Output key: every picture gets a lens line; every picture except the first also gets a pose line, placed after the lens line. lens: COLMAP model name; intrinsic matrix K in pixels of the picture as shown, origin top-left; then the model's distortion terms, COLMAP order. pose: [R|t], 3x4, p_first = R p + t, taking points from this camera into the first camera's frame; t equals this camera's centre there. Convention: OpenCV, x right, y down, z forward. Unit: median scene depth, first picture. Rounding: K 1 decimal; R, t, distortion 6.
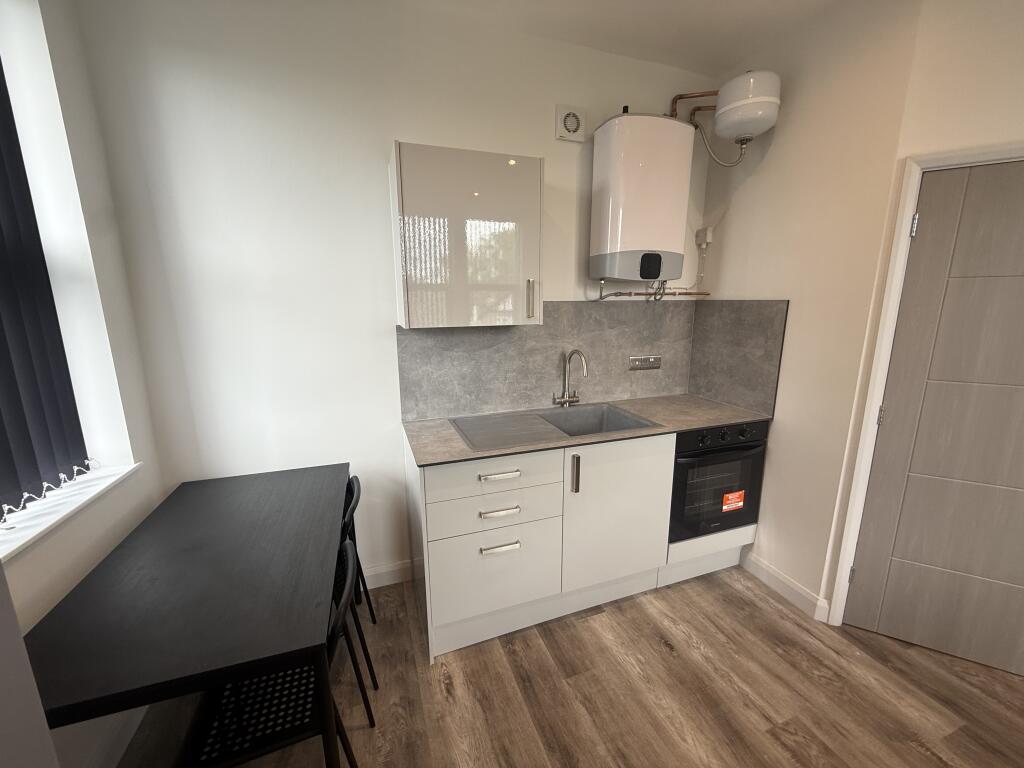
lens RADIAL K [[410.0, 0, 523.1], [0, 410.0, 383.1], [0, 0, 1]] dist [-0.000574, 0.000504]
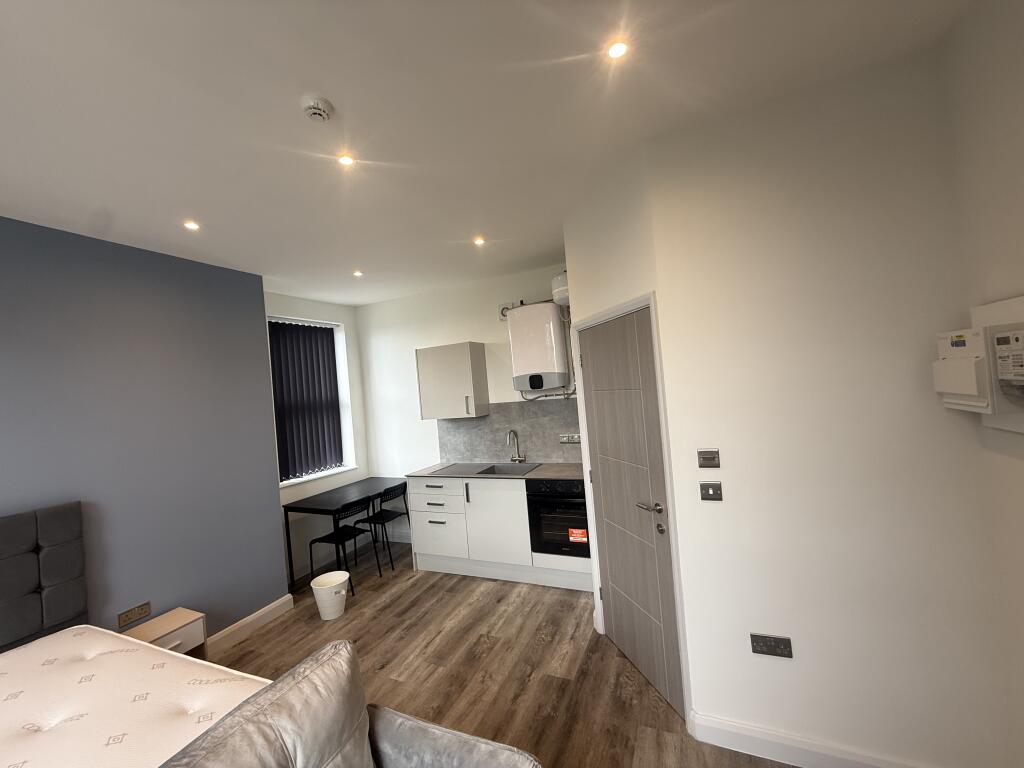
lens RADIAL K [[410.0, 0, 510.4], [0, 410.0, 383.5], [0, 0, 1]] dist [-0.000574, 0.000504]
pose [[0.712631, -0.061570, -0.698832, 1.464869], [-0.061152, 0.986898, -0.149309, -0.014434], [0.698869, 0.149137, 0.699528, -0.284872]]
